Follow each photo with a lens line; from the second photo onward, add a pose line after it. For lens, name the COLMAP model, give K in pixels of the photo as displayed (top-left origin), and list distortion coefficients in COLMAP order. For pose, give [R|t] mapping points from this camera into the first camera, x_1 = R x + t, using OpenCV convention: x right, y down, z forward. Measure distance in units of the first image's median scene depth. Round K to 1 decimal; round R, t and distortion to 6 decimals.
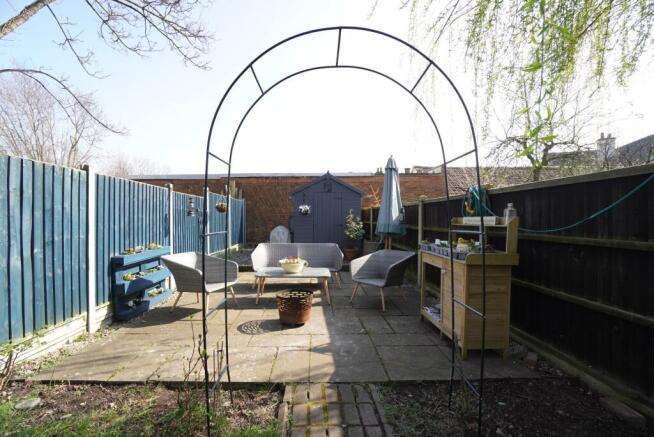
lens RADIAL K [[281.8, 0, 323.1], [0, 281.8, 220.2], [0, 0, 1]] dist [-0.027792, 0.002889]
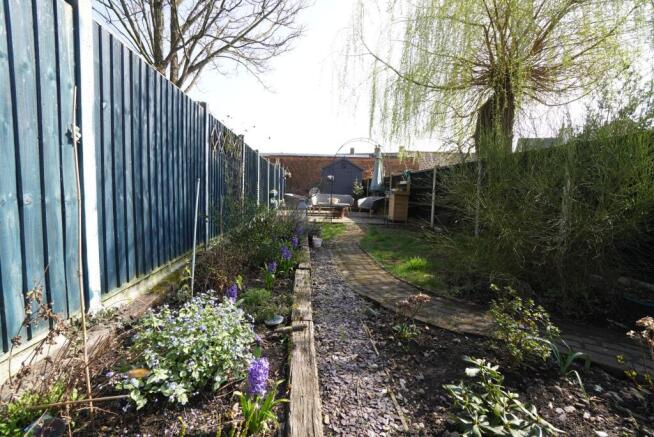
lens RADIAL K [[281.8, 0, 325.1], [0, 281.8, 217.4], [0, 0, 1]] dist [-0.027792, 0.002889]
pose [[0.999450, 0.028805, 0.016407, -0.199219], [-0.030174, 0.995445, 0.090434, 0.081797], [-0.013727, -0.090880, 0.995767, -1.283775]]
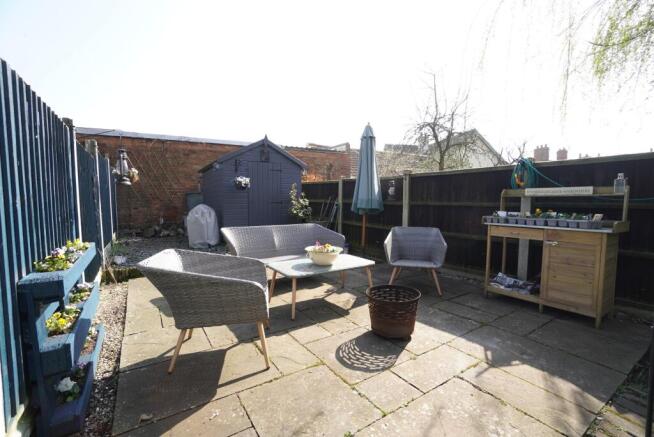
lens RADIAL K [[281.8, 0, 311.0], [0, 281.8, 219.3], [0, 0, 1]] dist [-0.027792, 0.002889]
pose [[0.869806, -0.038448, 0.491893, -0.467785], [0.006286, 0.997742, 0.066872, 0.019656], [-0.493354, -0.055074, 0.868084, 0.372947]]
